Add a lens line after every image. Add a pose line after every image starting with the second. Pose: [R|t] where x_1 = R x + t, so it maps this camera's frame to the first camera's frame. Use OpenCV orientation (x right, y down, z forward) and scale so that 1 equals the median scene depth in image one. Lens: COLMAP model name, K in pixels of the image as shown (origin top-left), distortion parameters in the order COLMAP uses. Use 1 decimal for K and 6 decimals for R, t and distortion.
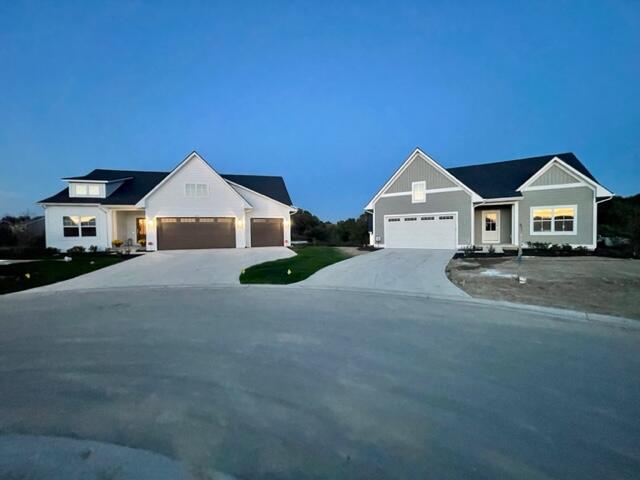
lens RADIAL K [[260.9, 0, 317.1], [0, 260.9, 239.0], [0, 0, 1]] dist [-0.002622, 0.000369]
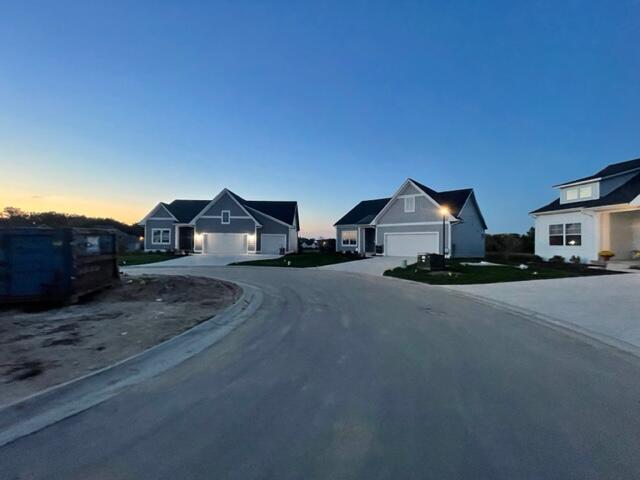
lens RADIAL K [[260.9, 0, 320.0], [0, 260.9, 240.4], [0, 0, 1]] dist [-0.002622, 0.000369]
pose [[-0.116068, -0.000023, -0.993241, 0.104166], [-0.029155, 0.999569, 0.003384, -0.004816], [0.992813, 0.029351, -0.116019, 0.232252]]
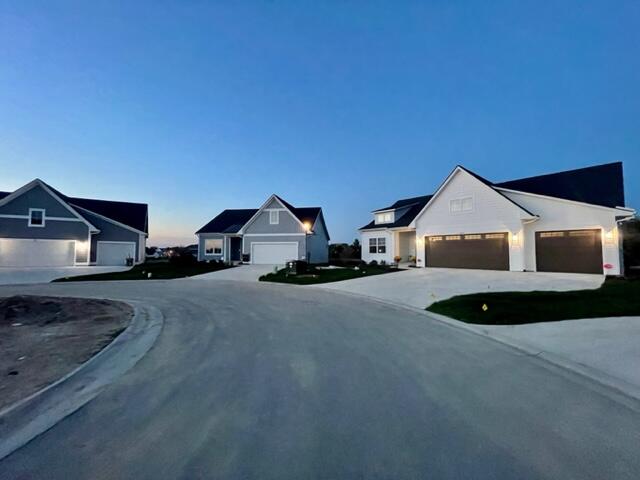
lens RADIAL K [[260.9, 0, 321.7], [0, 260.9, 238.1], [0, 0, 1]] dist [-0.002622, 0.000369]
pose [[0.426148, -0.036858, -0.903902, 0.179381], [-0.028235, 0.998141, -0.054012, -0.005059], [0.904213, 0.048539, 0.424315, 0.155619]]
